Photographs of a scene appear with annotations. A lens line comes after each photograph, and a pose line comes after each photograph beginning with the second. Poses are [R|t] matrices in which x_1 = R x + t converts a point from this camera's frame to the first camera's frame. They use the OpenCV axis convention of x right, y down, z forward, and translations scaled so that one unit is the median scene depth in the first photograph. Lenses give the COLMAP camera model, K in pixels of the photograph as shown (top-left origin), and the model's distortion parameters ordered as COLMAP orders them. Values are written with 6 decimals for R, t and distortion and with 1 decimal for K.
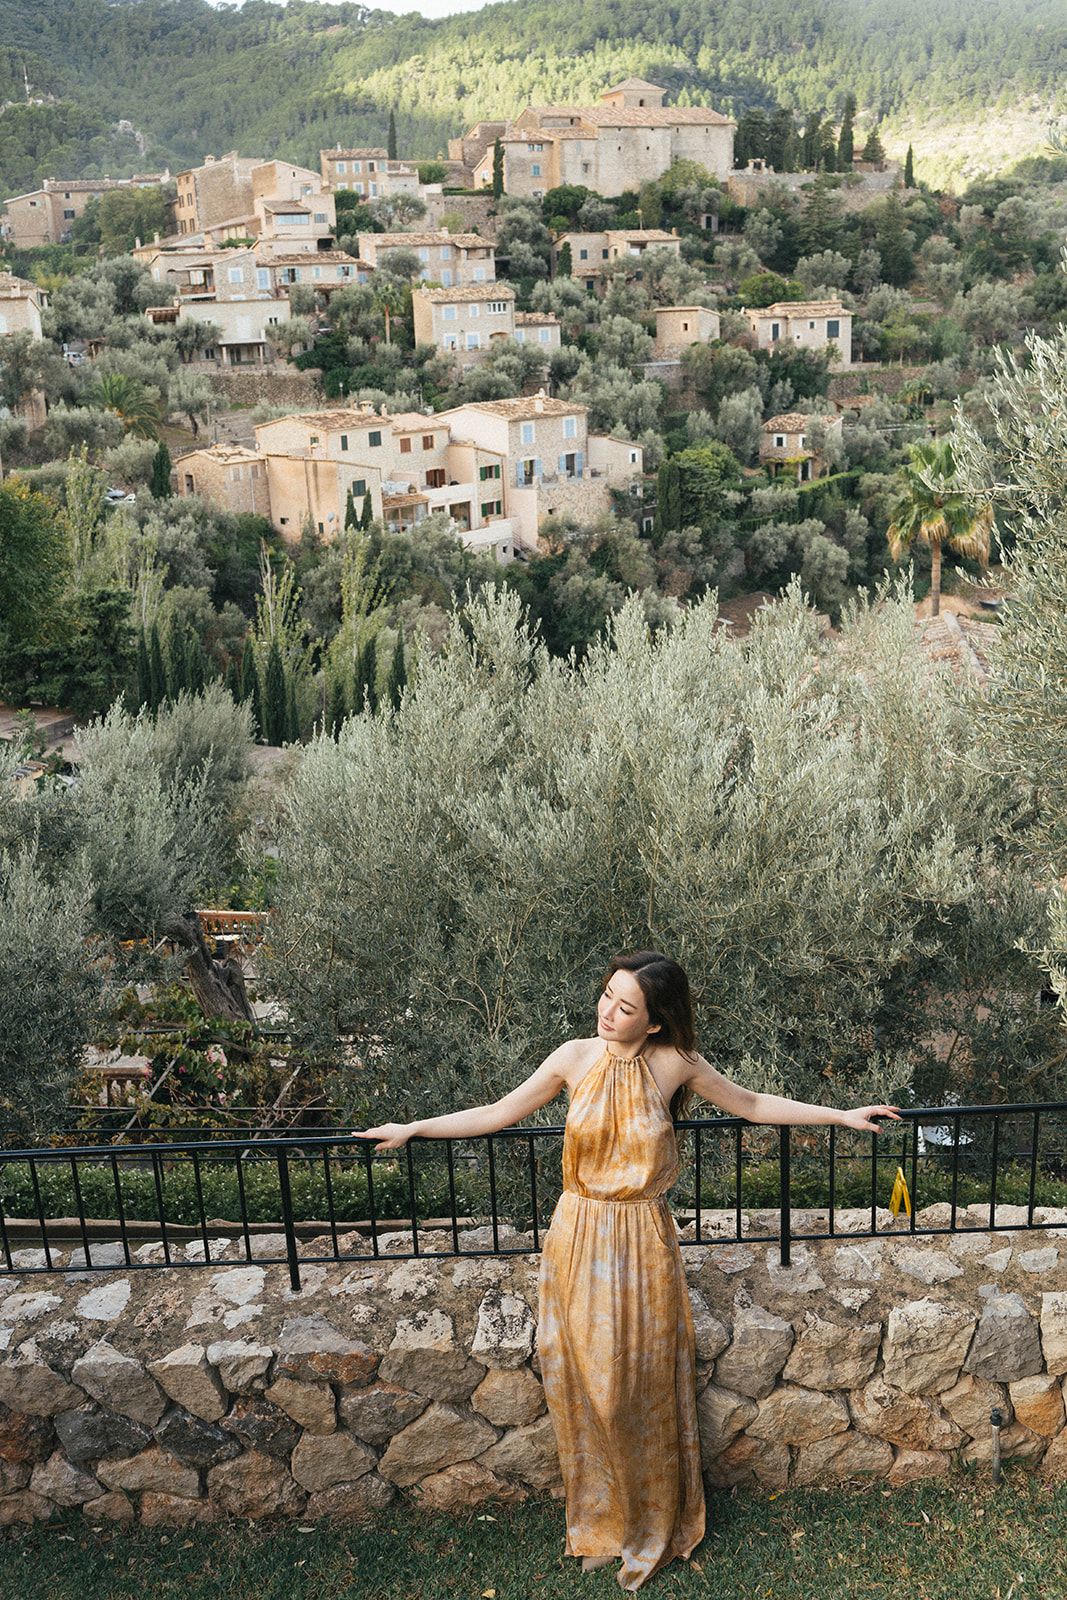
lens RADIAL K [[1586.7, 0, 533.5], [0, 1586.7, 800.0], [0, 0, 1]] dist [-0.017647, -0.016131]
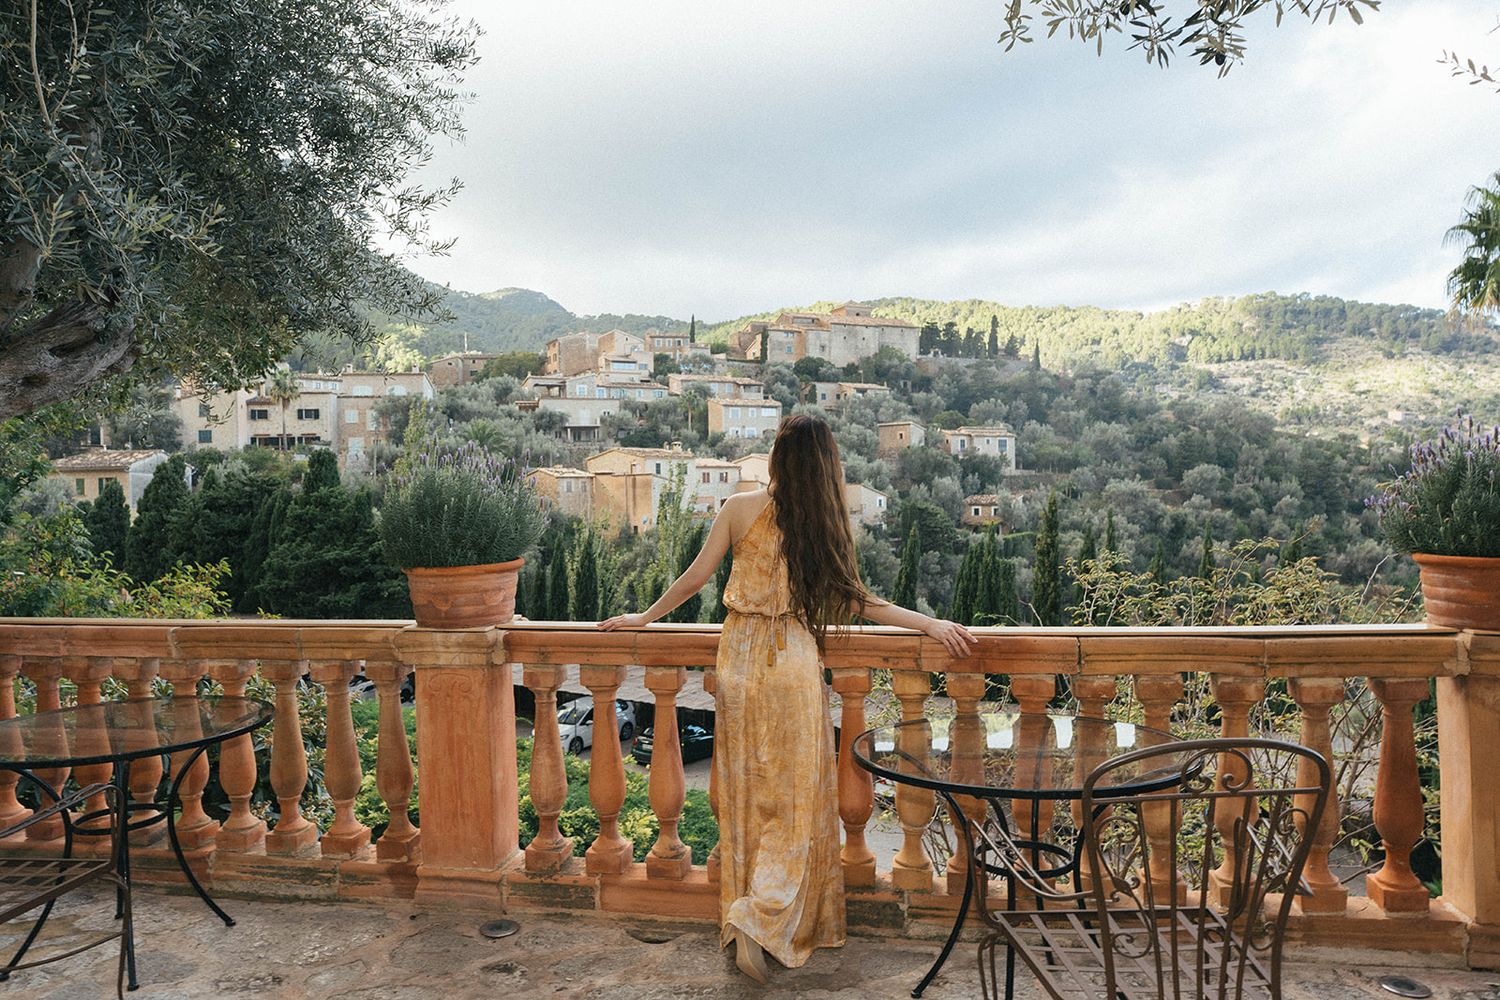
lens RADIAL K [[1008.4, 0, 750.0], [0, 1008.4, 500.0], [0, 0, 1]] dist [-0.002650, -0.000206]
pose [[0.999611, 0.024811, -0.012700, -0.022255], [-0.027427, 0.956736, -0.289661, 0.014774], [0.004964, 0.289897, 0.957045, 0.152417]]
